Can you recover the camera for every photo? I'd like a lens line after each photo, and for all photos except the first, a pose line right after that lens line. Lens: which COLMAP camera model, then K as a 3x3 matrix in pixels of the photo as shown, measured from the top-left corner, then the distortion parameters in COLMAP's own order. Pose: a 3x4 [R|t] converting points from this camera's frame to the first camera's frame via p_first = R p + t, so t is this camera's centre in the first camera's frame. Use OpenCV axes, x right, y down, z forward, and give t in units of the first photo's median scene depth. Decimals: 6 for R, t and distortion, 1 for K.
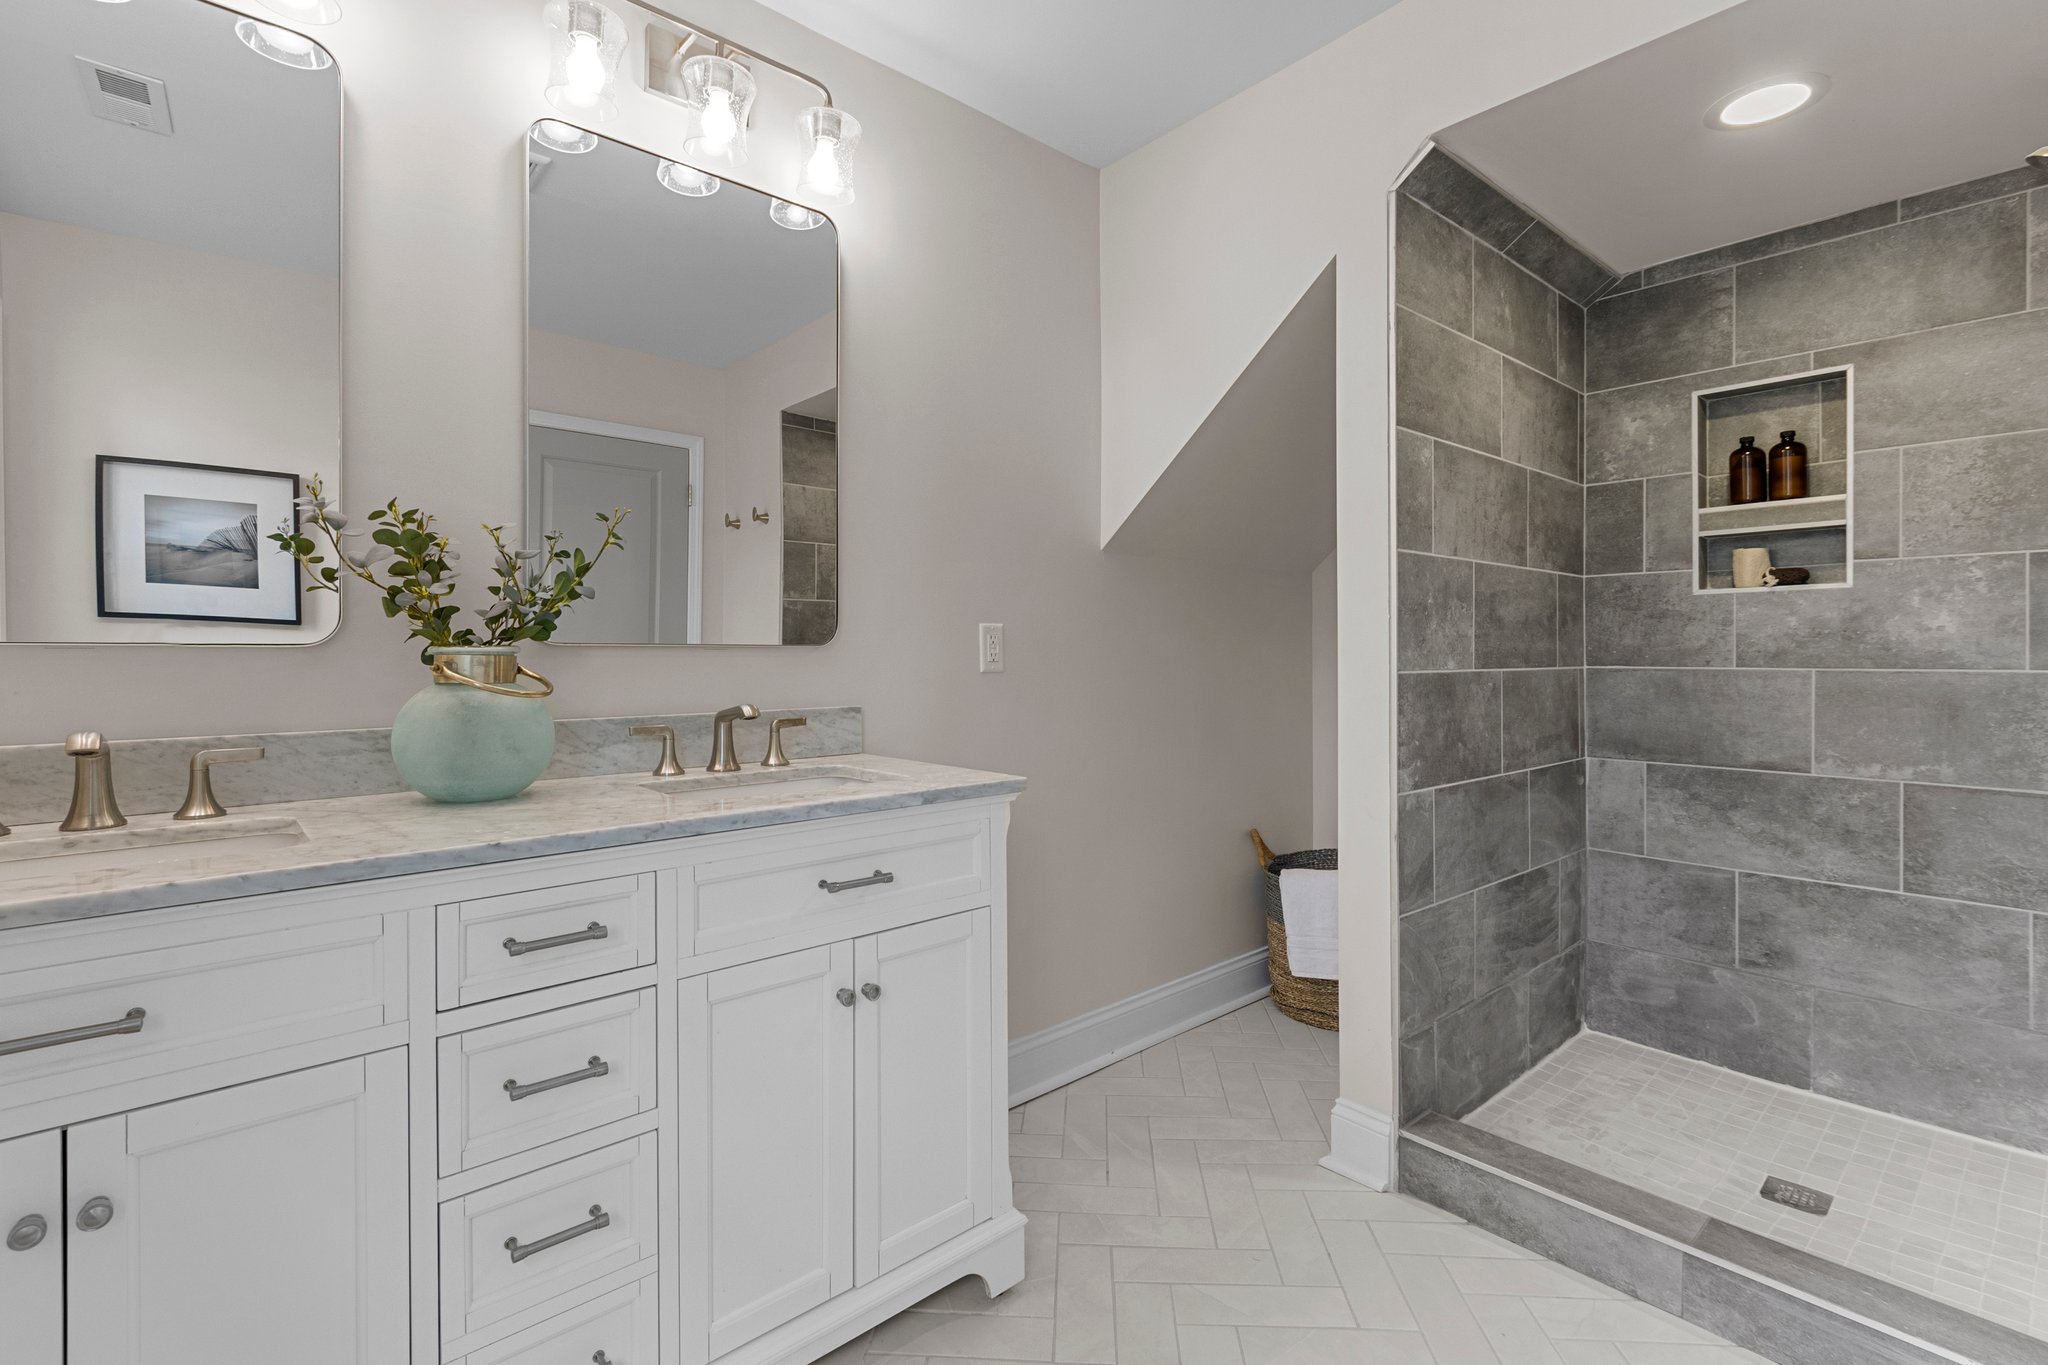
lens RADIAL K [[968.1, 0, 1026.2], [0, 968.1, 639.9], [0, 0, 1]] dist [0.031597, -0.000016]
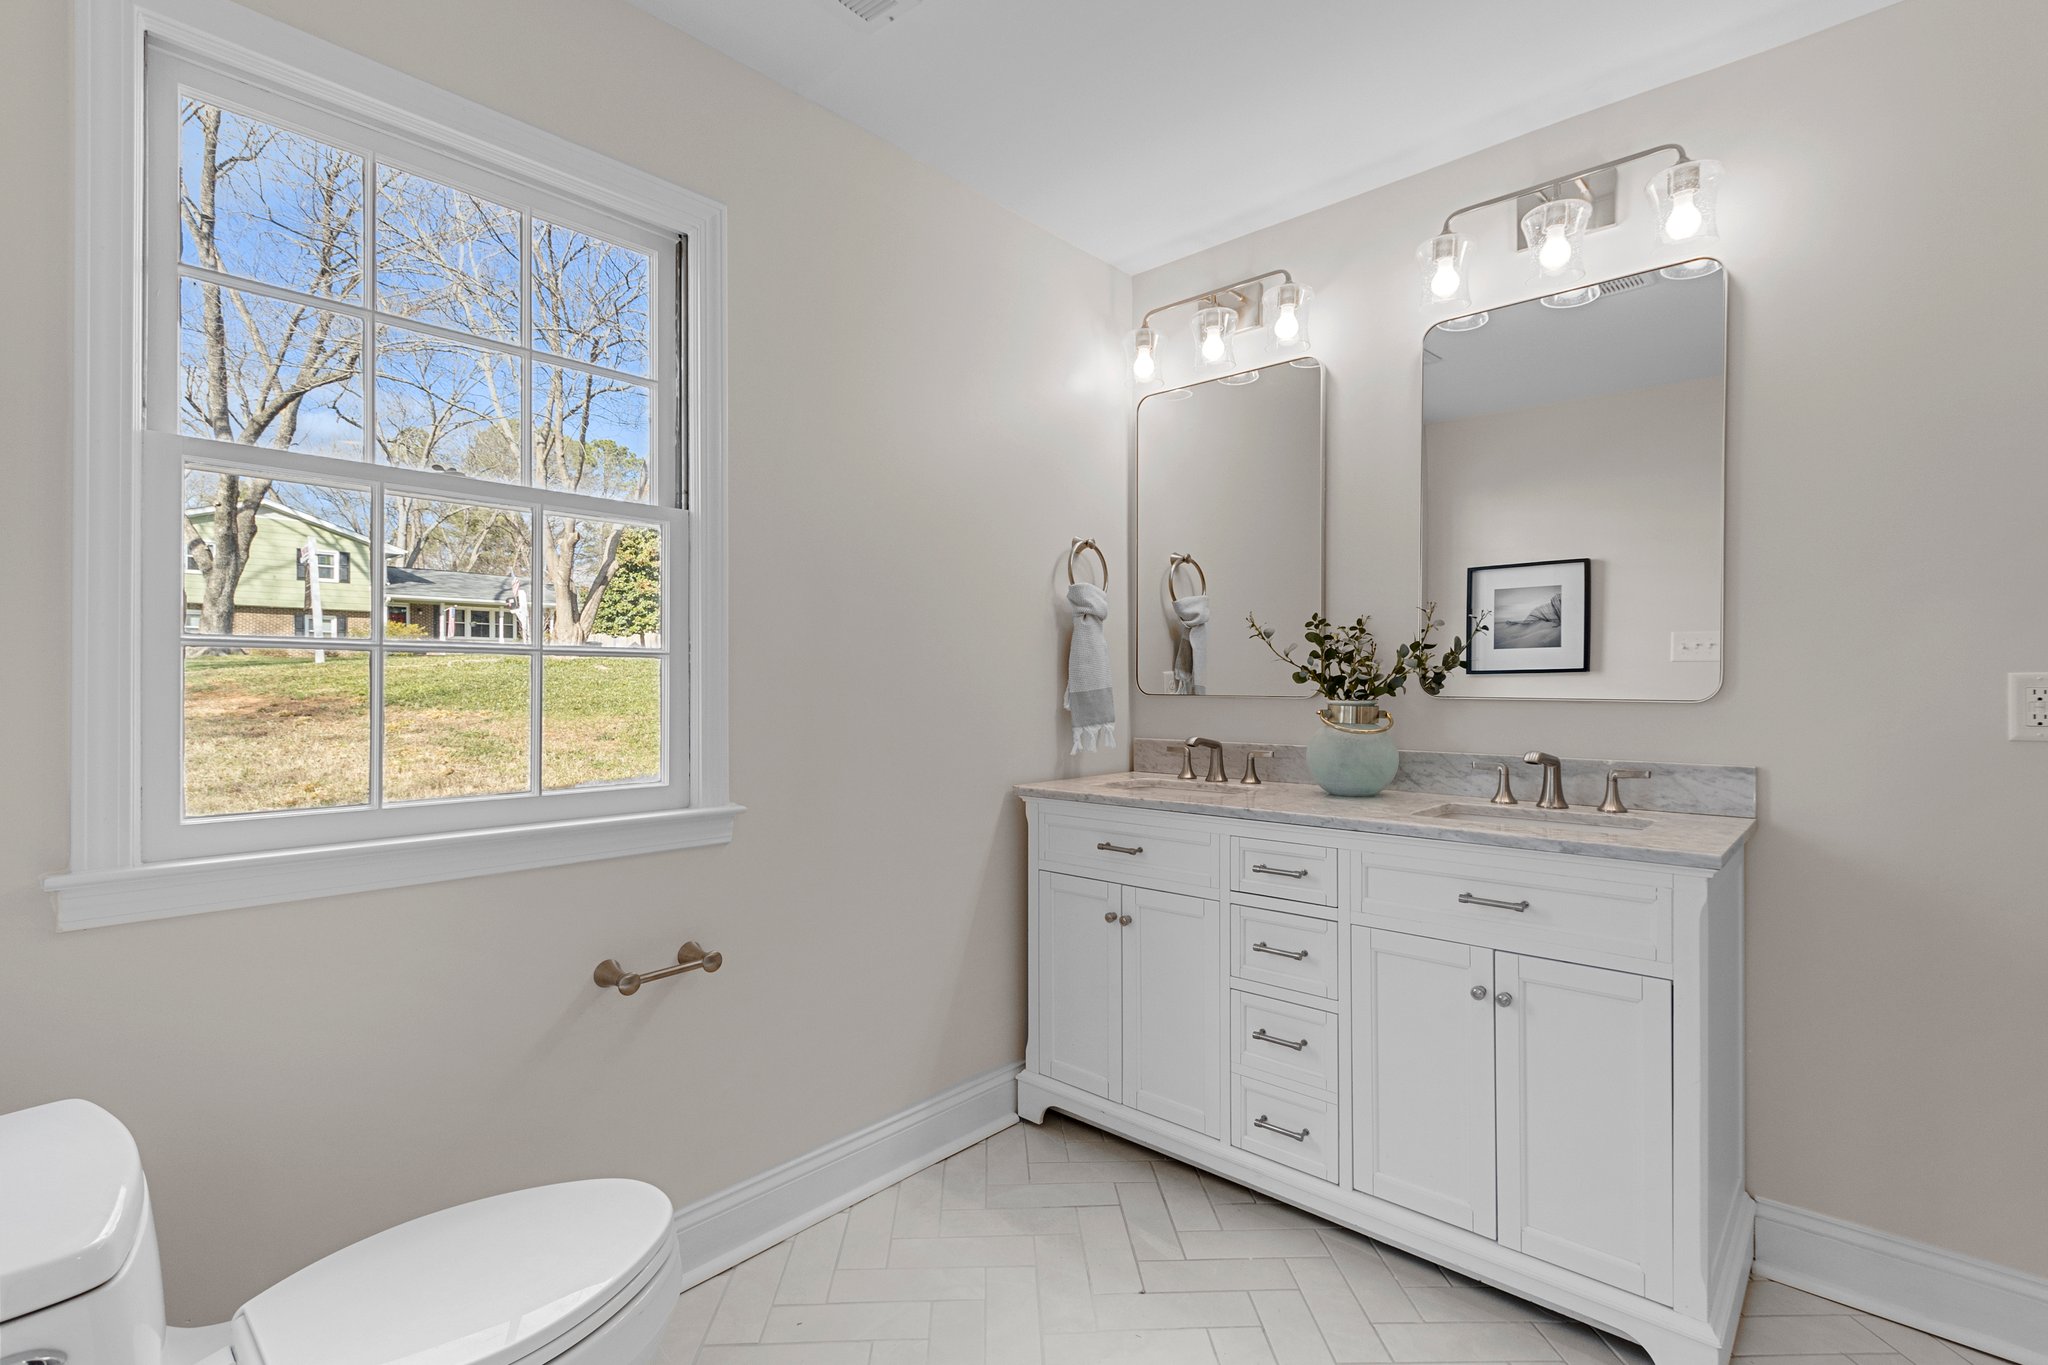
lens RADIAL K [[947.5, 0, 1021.6], [0, 947.5, 667.6], [0, 0, 1]] dist [0.001167, 0.000226]
pose [[0.096735, -0.016848, -0.995168, 0.767466], [0.011274, 0.999811, -0.015831, -0.023093], [0.995246, -0.009688, 0.096907, 0.255925]]
